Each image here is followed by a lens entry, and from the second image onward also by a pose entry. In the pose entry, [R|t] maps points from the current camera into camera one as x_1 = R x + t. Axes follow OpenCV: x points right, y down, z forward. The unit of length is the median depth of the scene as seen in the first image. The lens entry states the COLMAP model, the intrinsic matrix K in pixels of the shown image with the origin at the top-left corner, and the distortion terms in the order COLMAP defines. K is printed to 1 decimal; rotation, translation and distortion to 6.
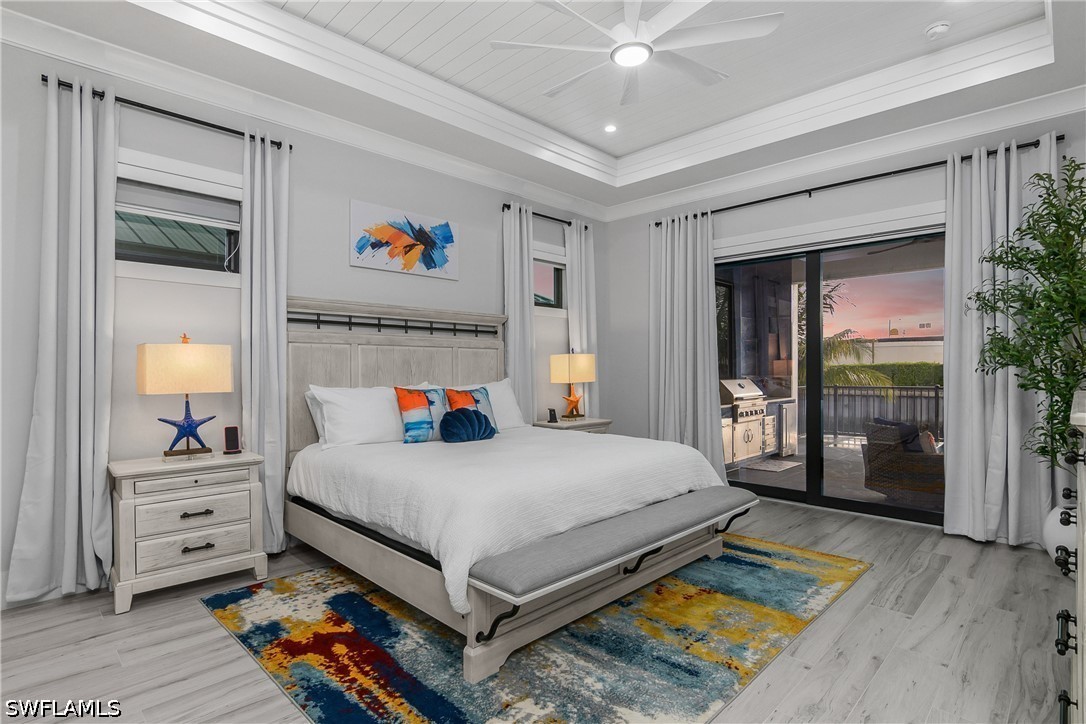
lens RADIAL K [[537.6, 0, 540.8], [0, 537.6, 368.2], [0, 0, 1]] dist [-0.020880, 0.000314]
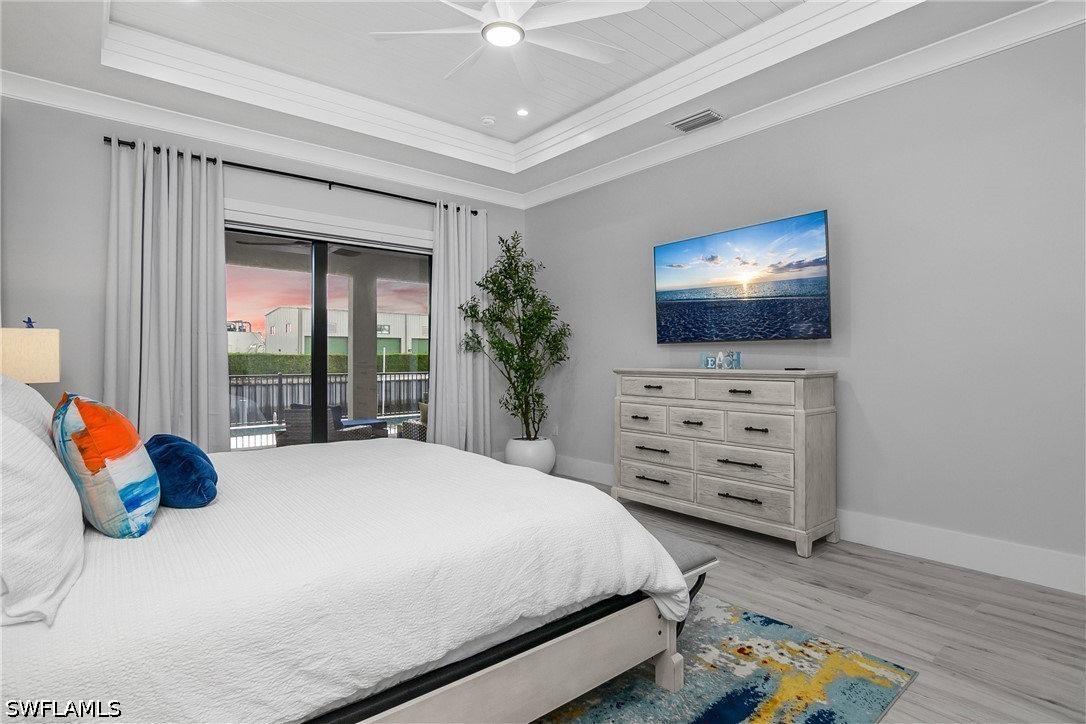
lens RADIAL K [[537.6, 0, 547.9], [0, 537.6, 357.9], [0, 0, 1]] dist [-0.020880, 0.000314]
pose [[0.101828, 0.001251, 0.994801, -0.733196], [0.002164, 0.999997, -0.001479, 0.005467], [-0.994800, 0.002304, 0.101825, 0.759641]]
